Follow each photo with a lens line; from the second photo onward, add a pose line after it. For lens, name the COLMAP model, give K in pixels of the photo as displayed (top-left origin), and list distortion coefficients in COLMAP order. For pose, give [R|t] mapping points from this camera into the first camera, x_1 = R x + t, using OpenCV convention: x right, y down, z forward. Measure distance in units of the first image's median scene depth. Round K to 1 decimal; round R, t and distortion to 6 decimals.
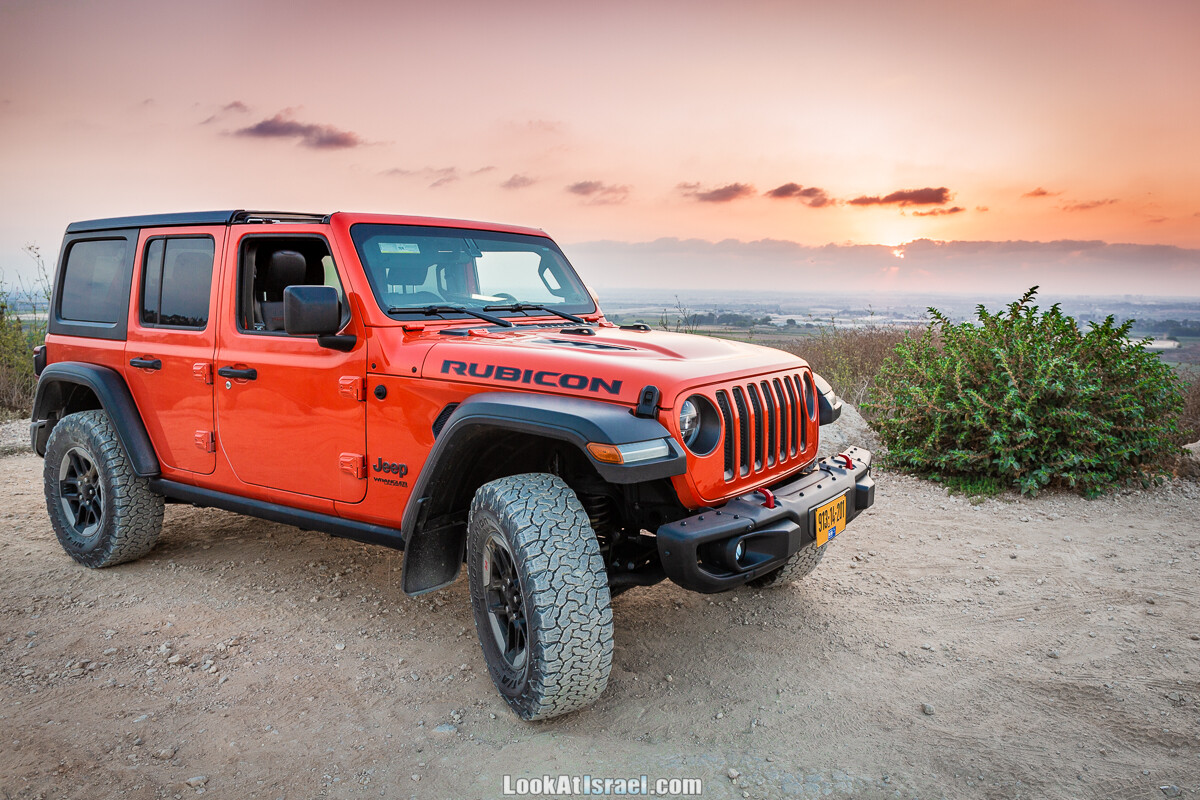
lens RADIAL K [[1050.1, 0, 606.8], [0, 1050.1, 399.3], [0, 0, 1]] dist [-0.010657, -0.037107]
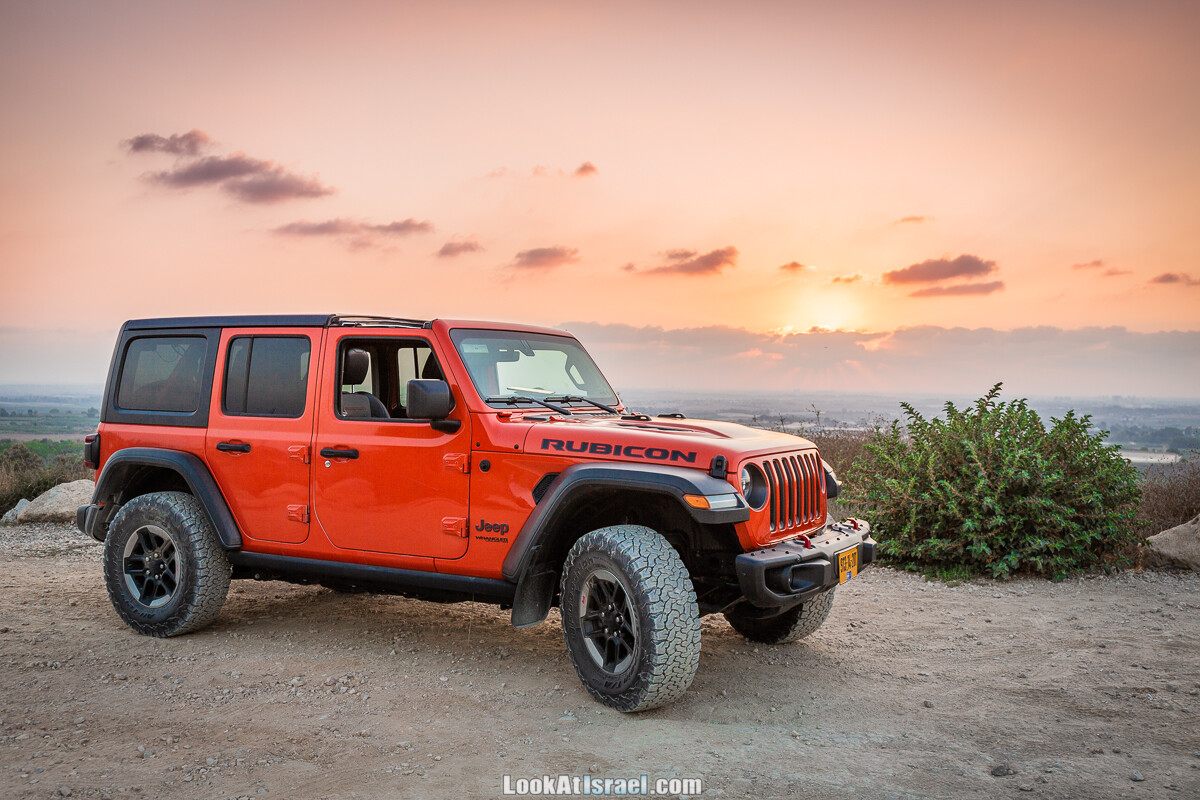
lens RADIAL K [[1227.6, 0, 595.0], [0, 1227.6, 398.8], [0, 0, 1]] dist [-0.043218, 0.000000]
pose [[0.997857, 0.003205, 0.065349, -0.147132], [0.002968, 0.995554, -0.094141, 0.041537], [-0.065360, 0.094133, 0.993412, -0.365188]]
